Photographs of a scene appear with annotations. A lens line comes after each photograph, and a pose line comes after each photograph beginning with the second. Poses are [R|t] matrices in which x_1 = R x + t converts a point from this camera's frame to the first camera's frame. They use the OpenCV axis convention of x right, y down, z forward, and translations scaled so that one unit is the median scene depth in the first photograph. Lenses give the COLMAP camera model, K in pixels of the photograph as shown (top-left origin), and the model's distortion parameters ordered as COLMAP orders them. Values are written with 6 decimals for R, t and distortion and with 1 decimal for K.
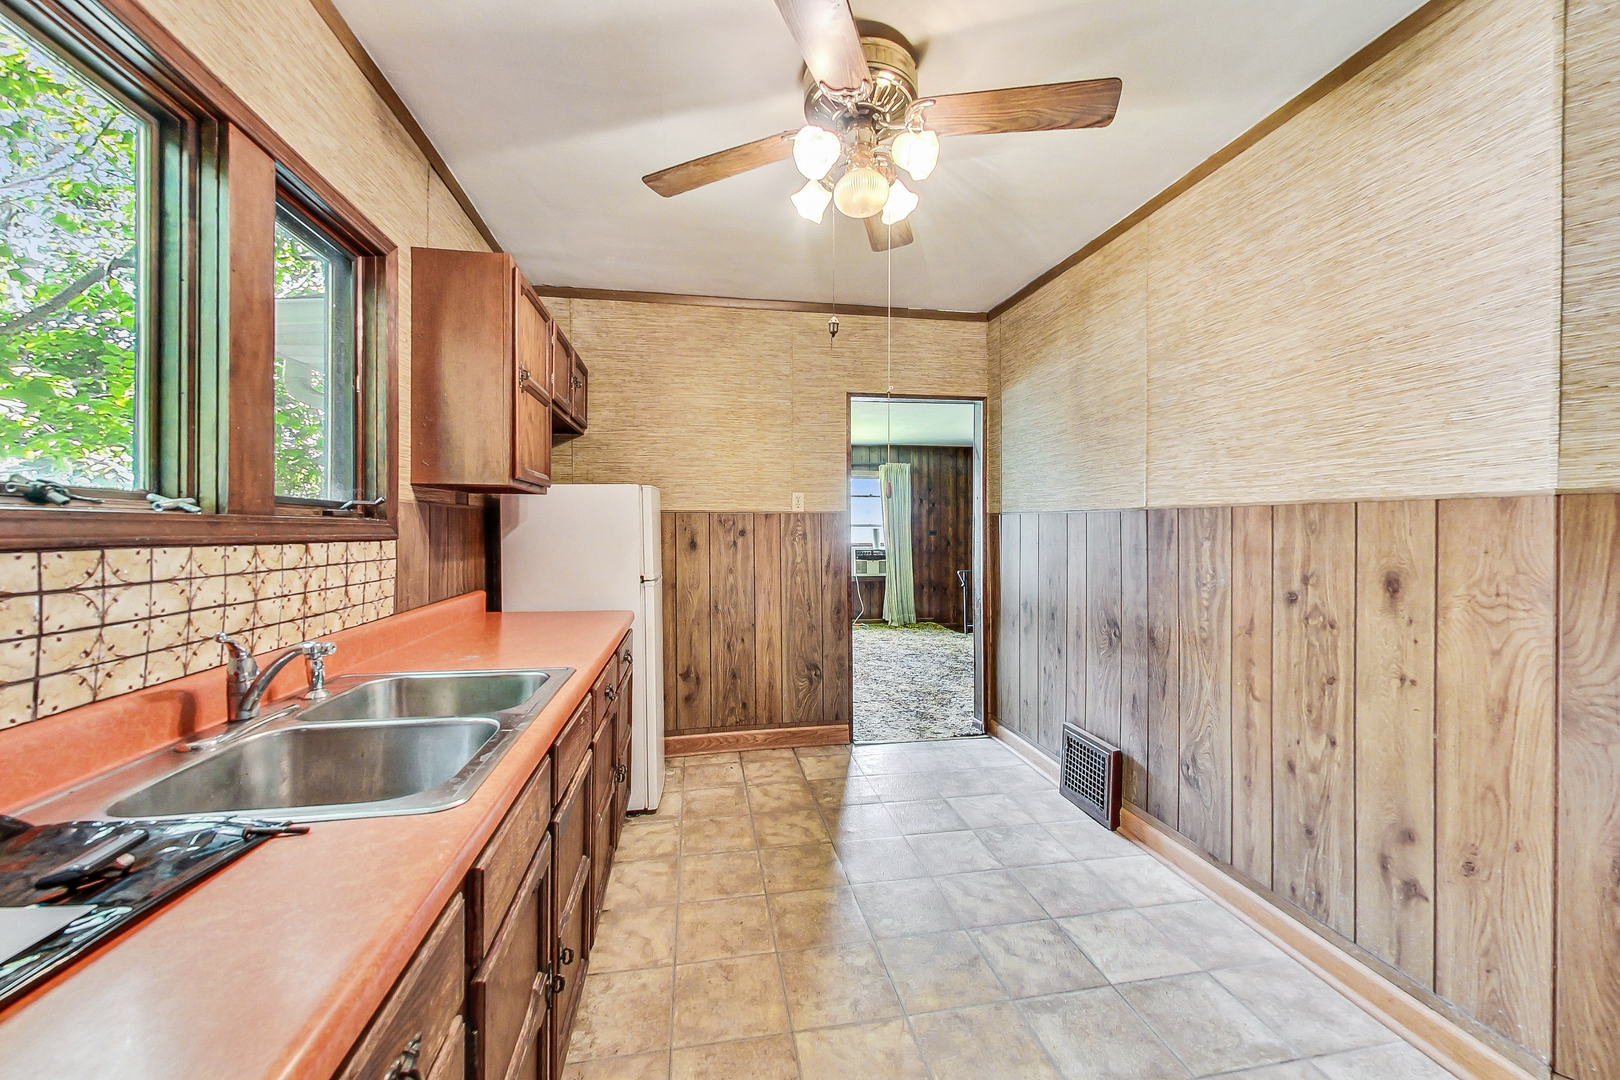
lens RADIAL K [[626.0, 0, 809.9], [0, 626.0, 527.6], [0, 0, 1]] dist [-0.000382, -0.000602]
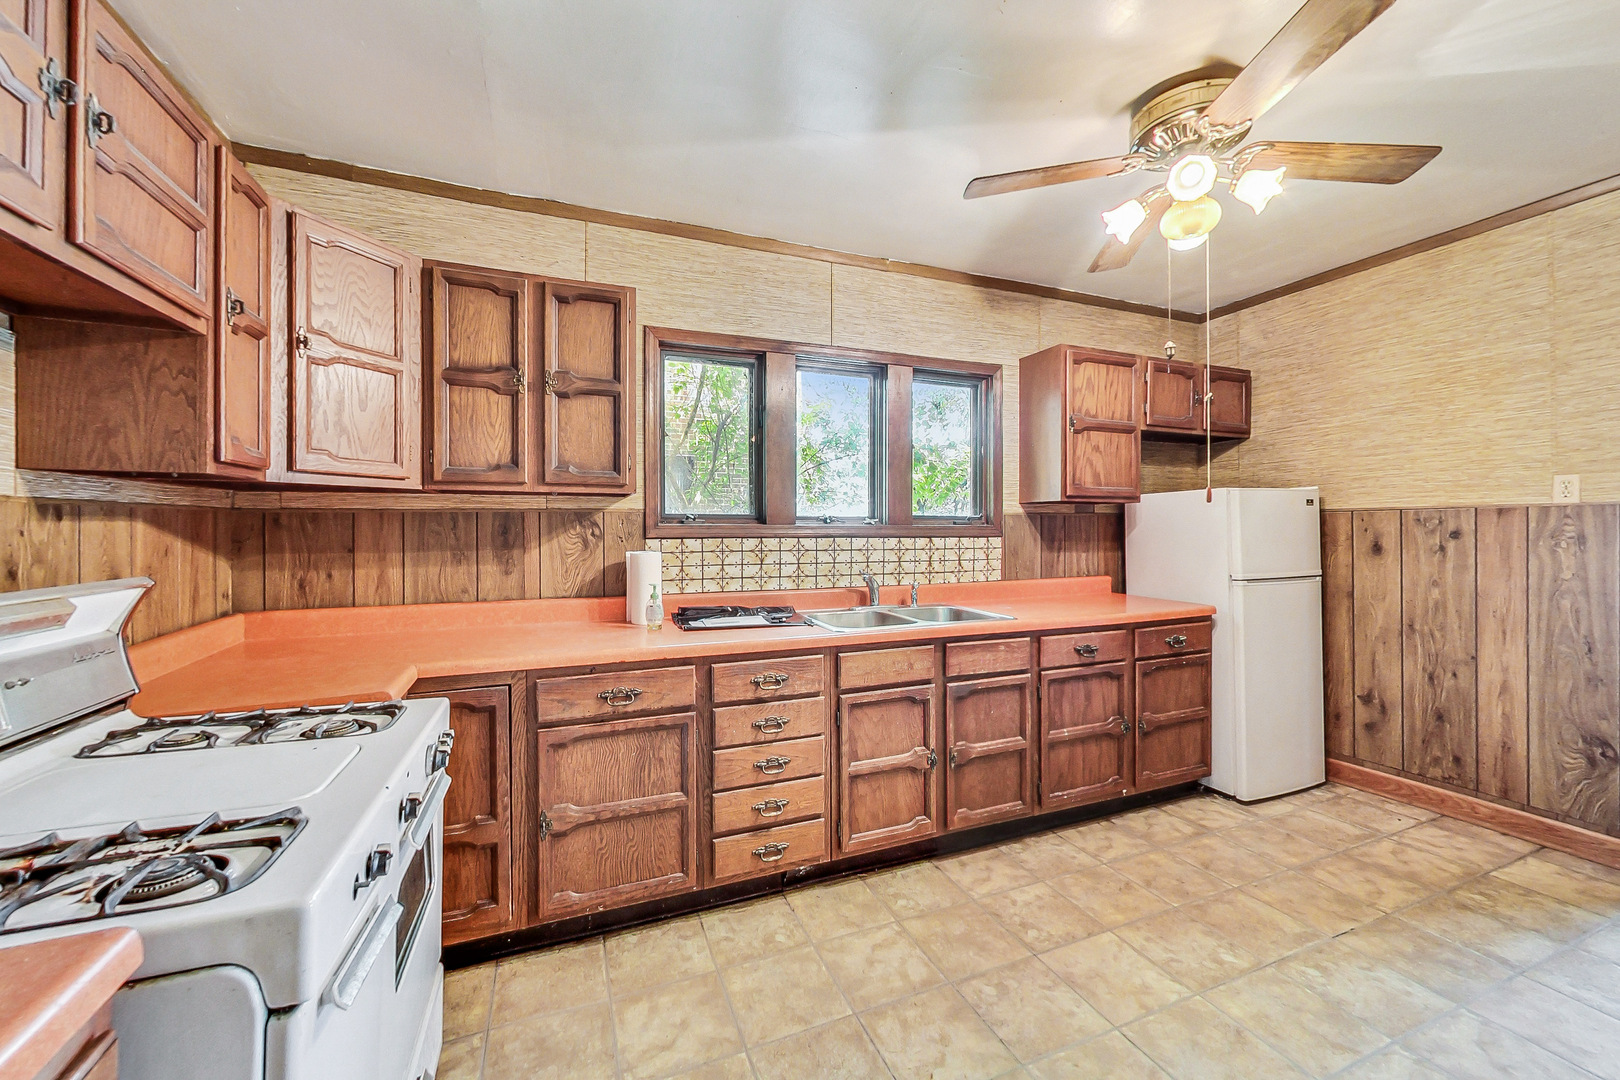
lens RADIAL K [[626.0, 0, 809.9], [0, 626.0, 527.6], [0, 0, 1]] dist [-0.000382, -0.000602]
pose [[0.214871, -0.002782, -0.976639, 0.881303], [0.004809, 0.999987, -0.001791, -0.004264], [0.976631, -0.004312, 0.214881, 0.119638]]
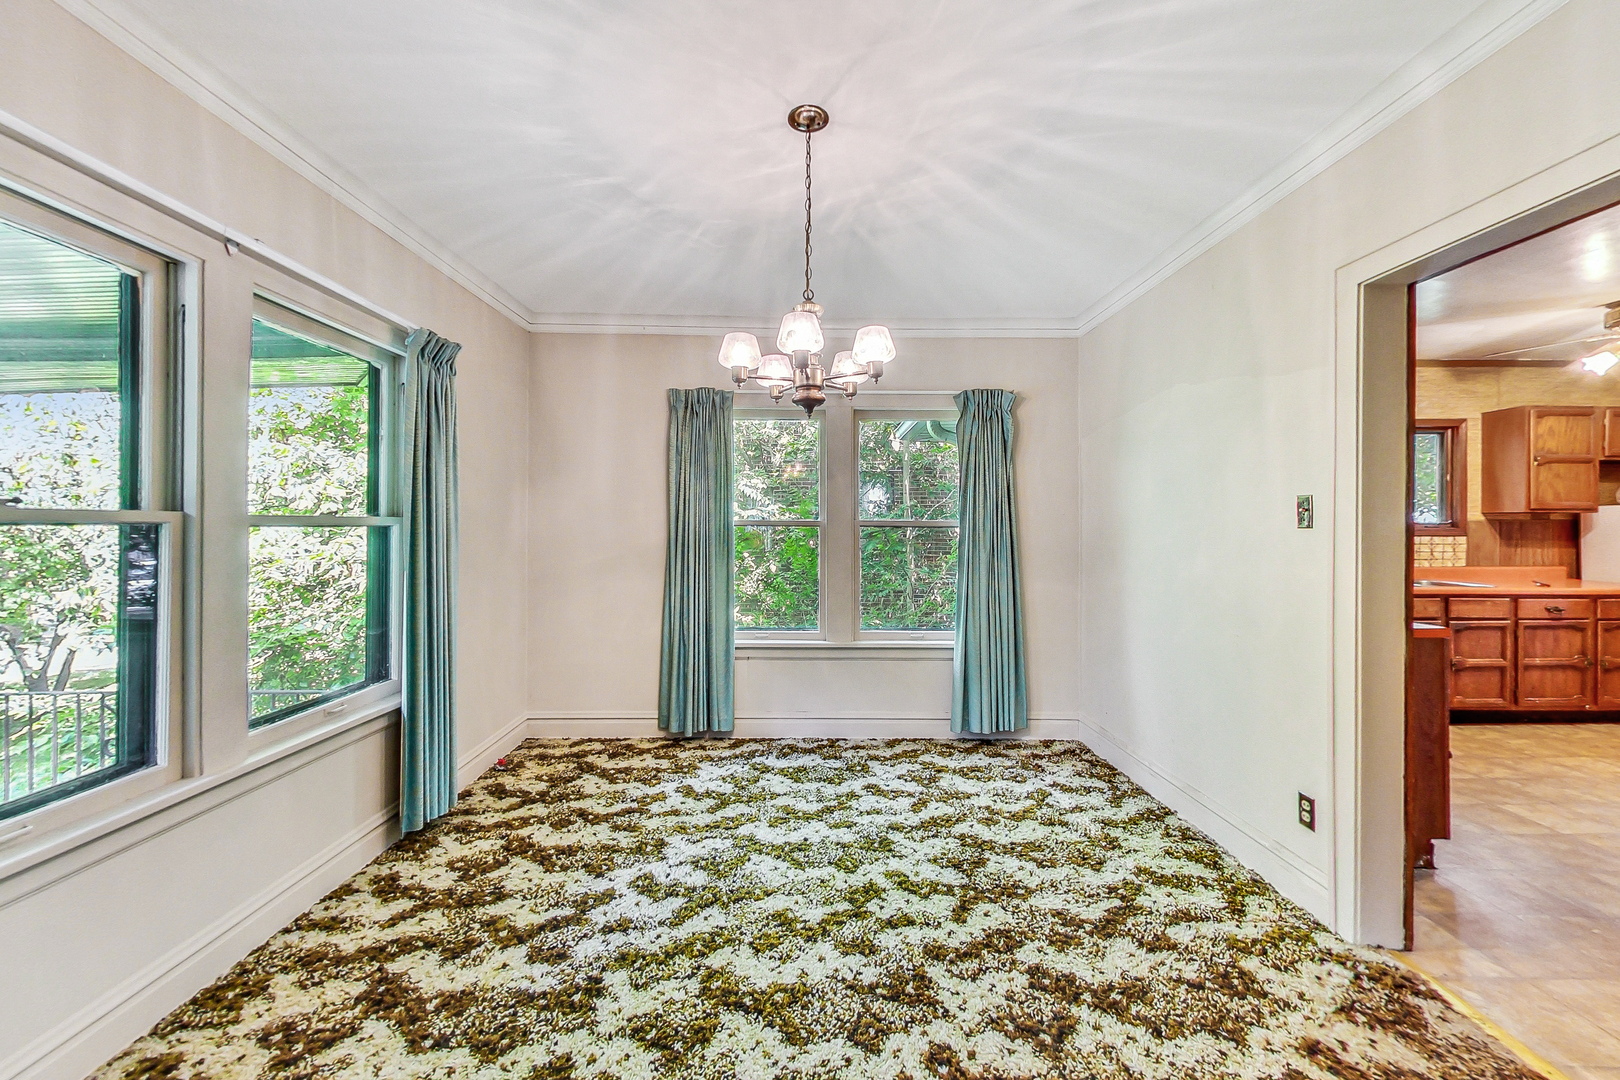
lens RADIAL K [[626.0, 0, 809.9], [0, 626.0, 527.6], [0, 0, 1]] dist [-0.000382, -0.000602]
pose [[-0.163556, -0.002562, -0.986531, 2.193366], [0.001478, 0.999995, -0.002842, -0.011600], [0.986533, -0.001923, -0.163552, -1.157722]]
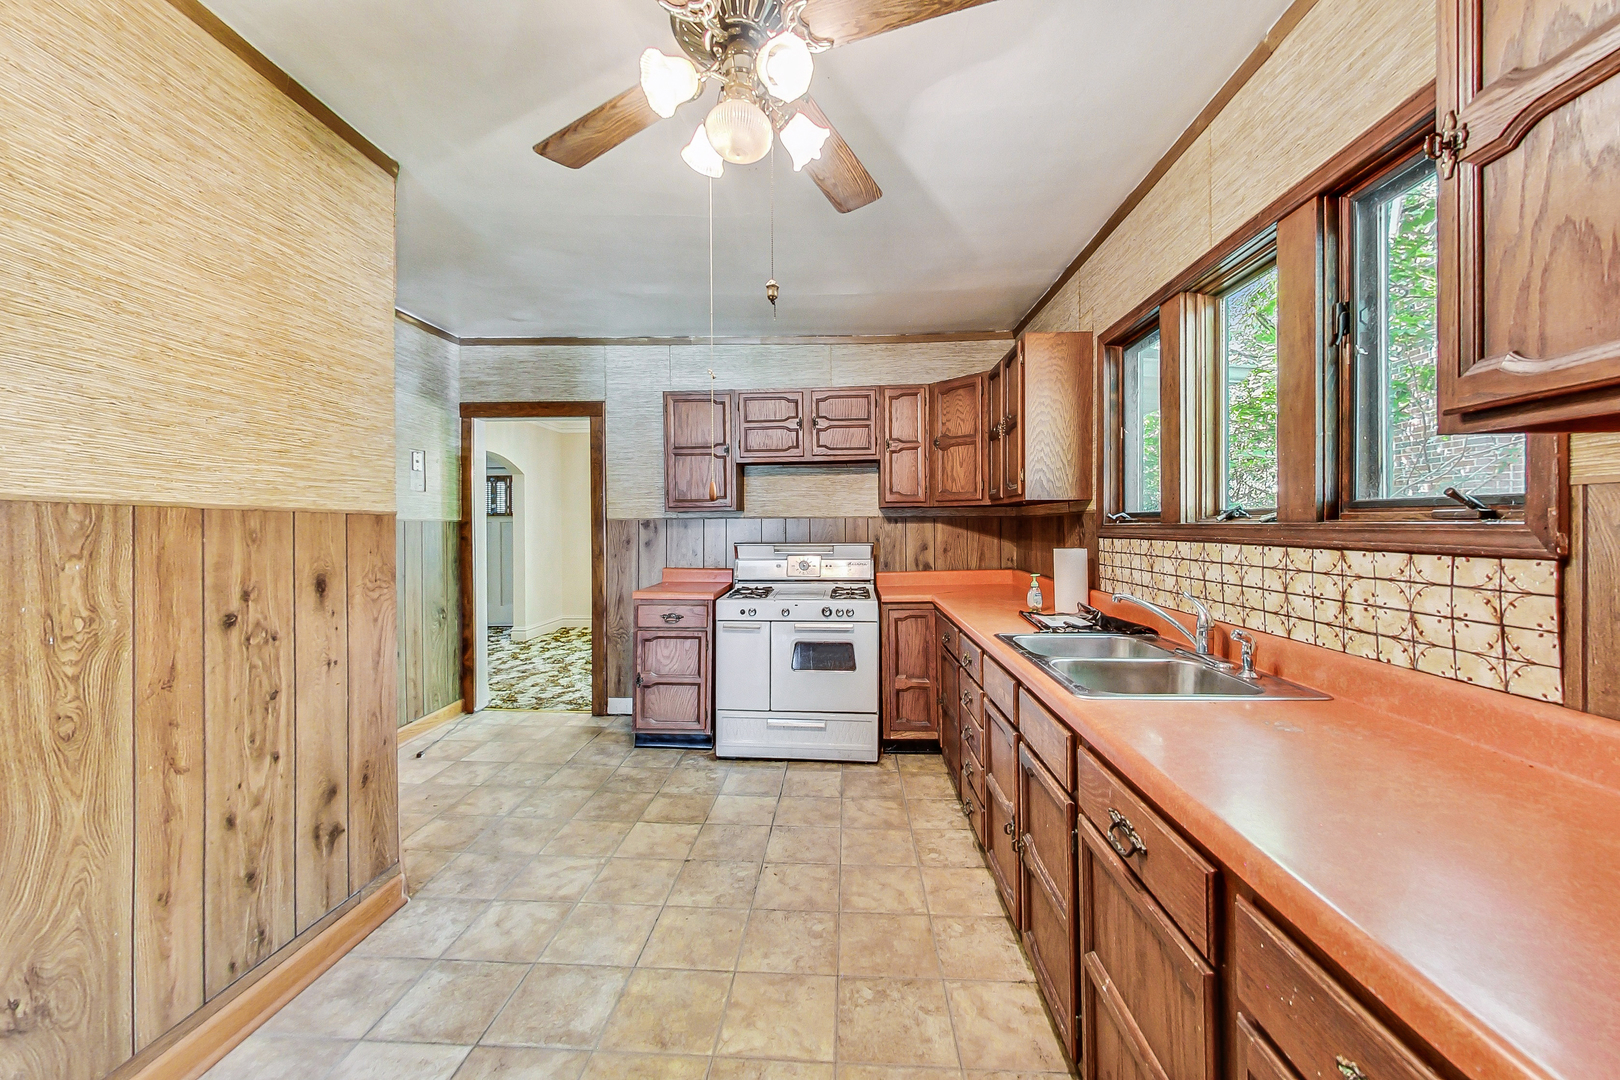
lens RADIAL K [[626.0, 0, 809.9], [0, 626.0, 527.6], [0, 0, 1]] dist [-0.000382, -0.000602]
pose [[-0.971264, 0.004286, 0.237967, -0.184496], [0.003426, 0.999986, -0.004028, -0.006062], [-0.237981, -0.003096, -0.971265, 1.621522]]
